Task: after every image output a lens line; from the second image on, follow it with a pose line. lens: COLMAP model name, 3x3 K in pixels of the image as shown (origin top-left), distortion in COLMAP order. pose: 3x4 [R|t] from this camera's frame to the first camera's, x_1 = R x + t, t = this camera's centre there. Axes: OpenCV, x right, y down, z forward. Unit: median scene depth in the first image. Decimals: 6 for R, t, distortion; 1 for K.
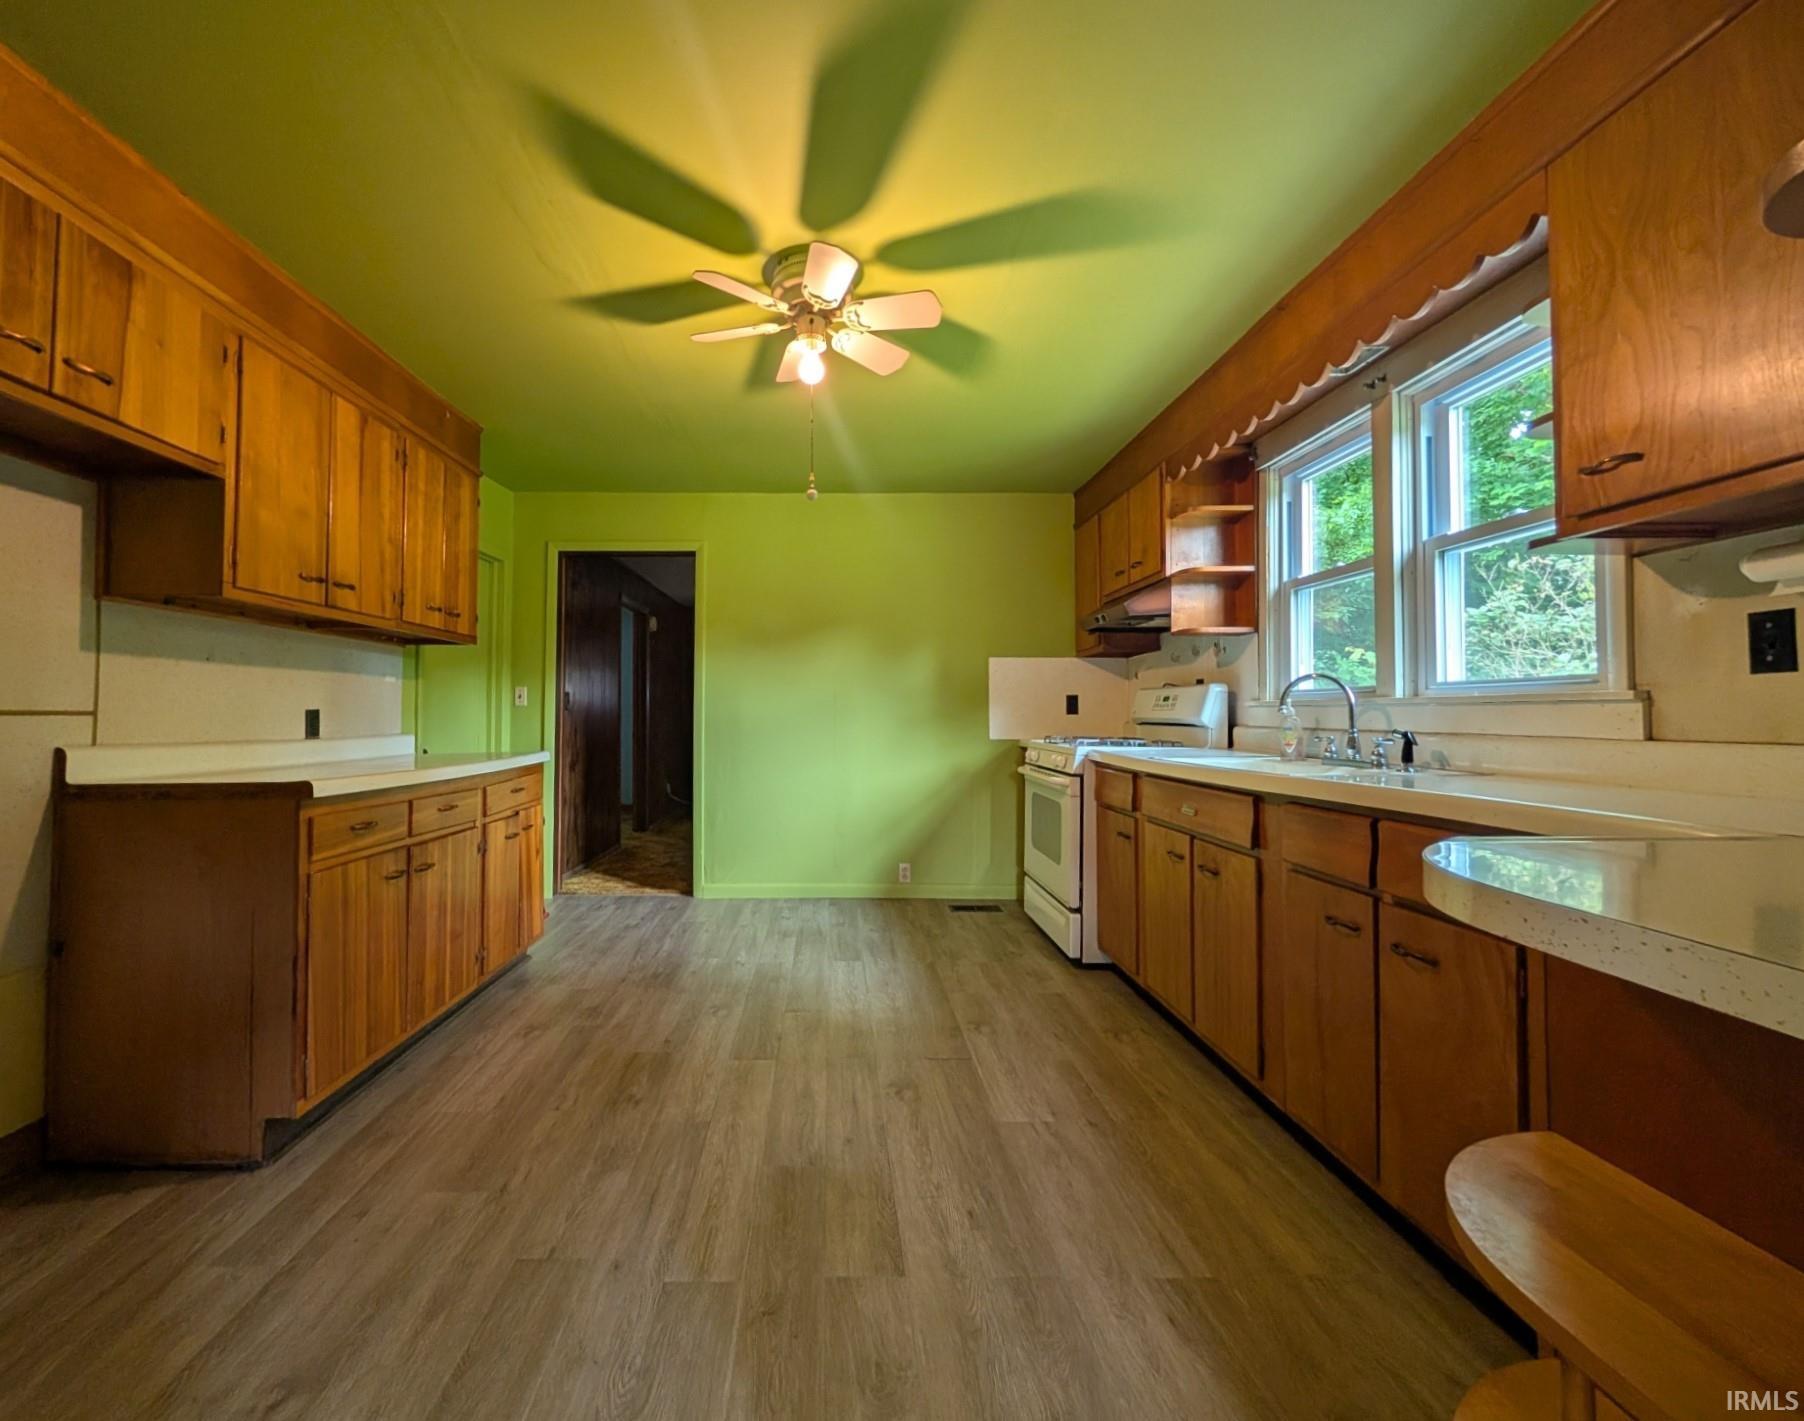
lens RADIAL K [[758.2, 0, 833.3], [0, 758.2, 696.0], [0, 0, 1]] dist [0.000137, -0.000344]
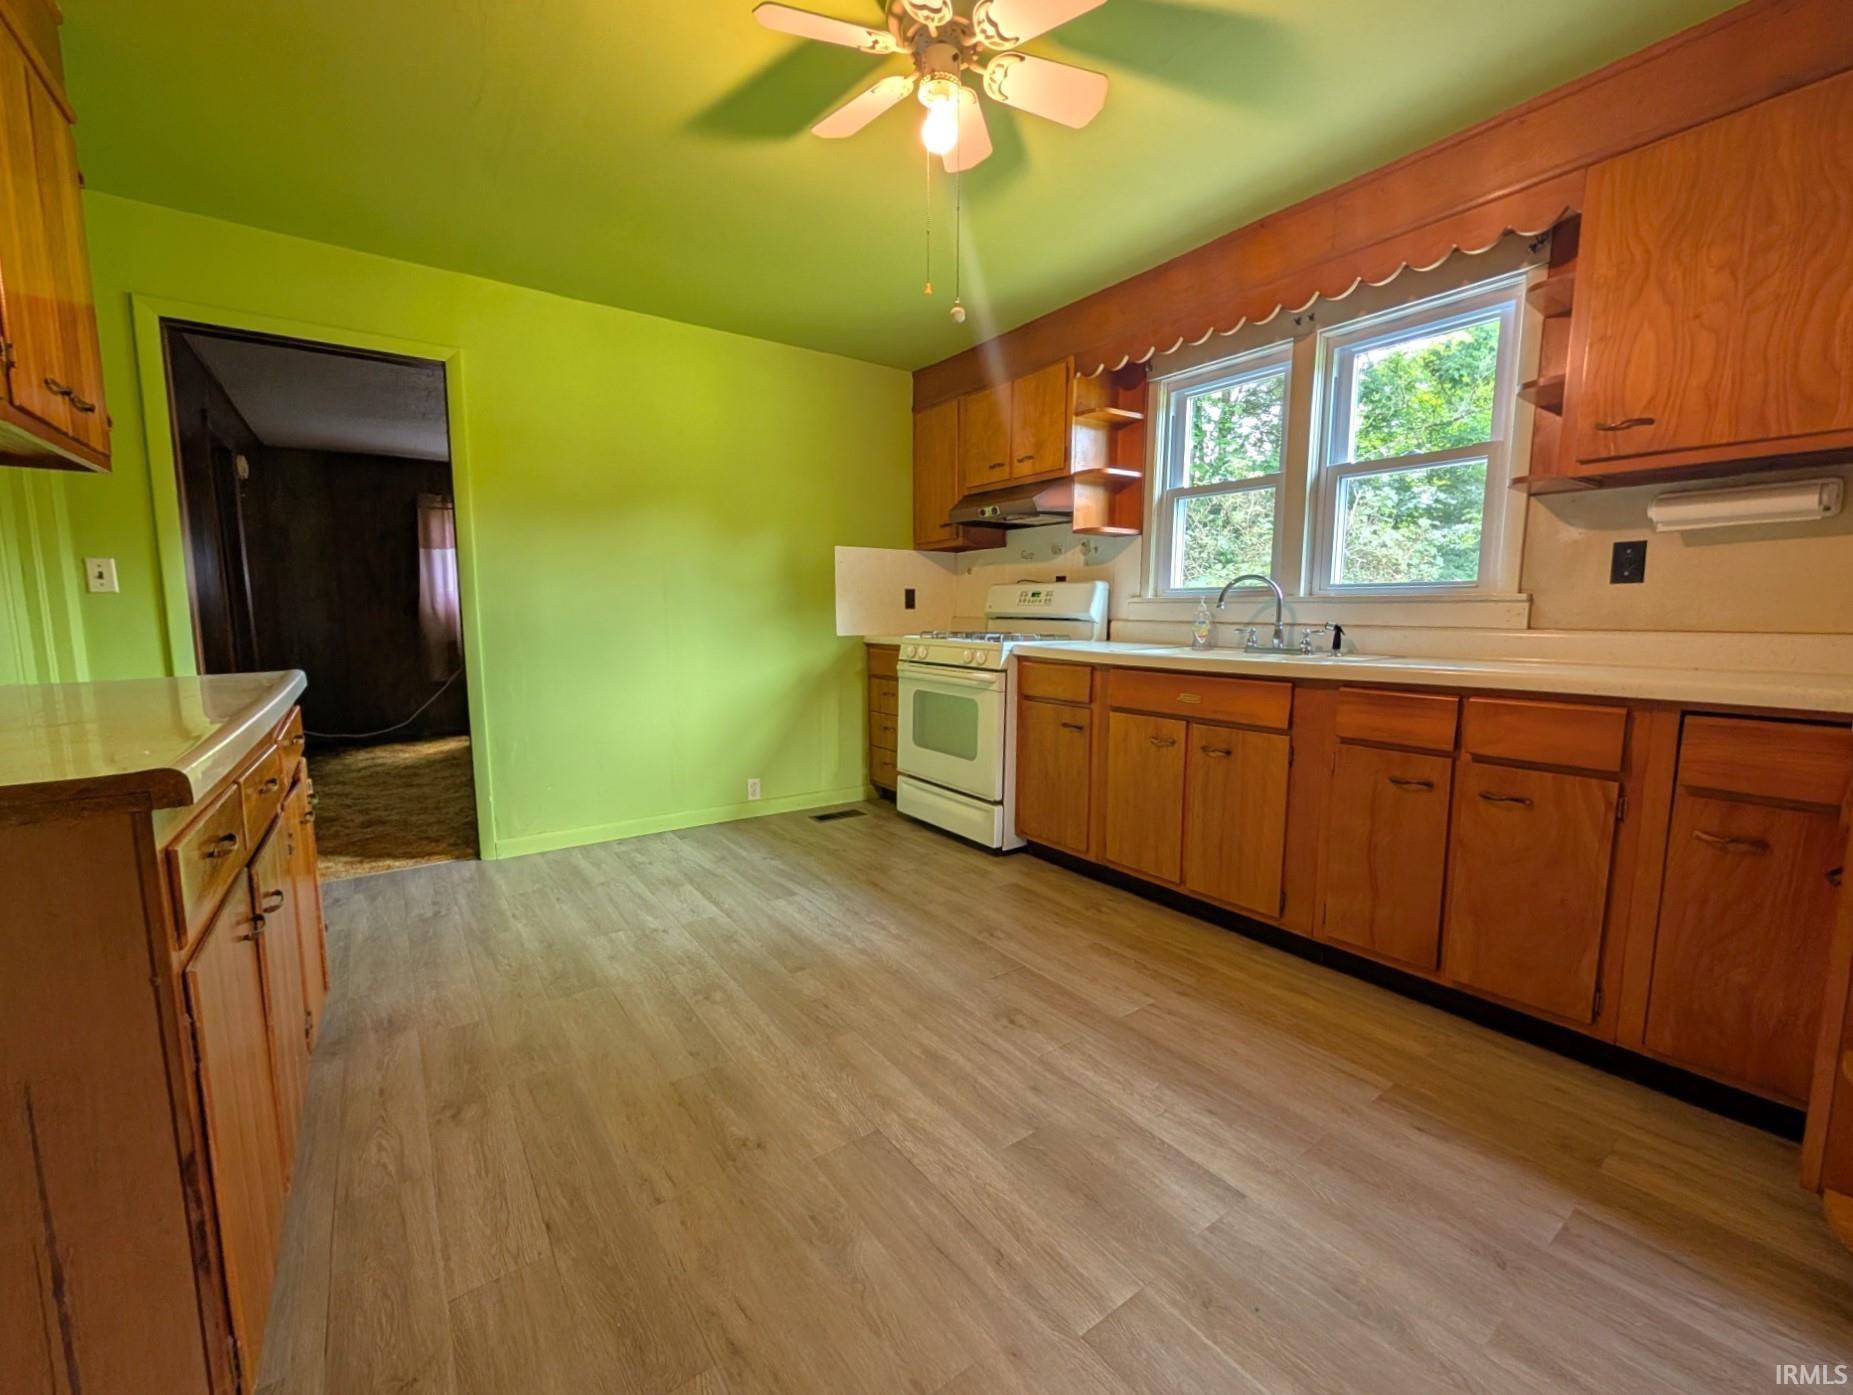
lens RADIAL K [[767.8, 0, 922.6], [0, 767.8, 703.8], [0, 0, 1]] dist [-0.000105, 0.000349]
pose [[0.814654, -0.070523, 0.575644, -0.436854], [-0.015636, 0.989547, 0.143358, 0.005198], [-0.579737, -0.125788, 0.805036, 0.302883]]
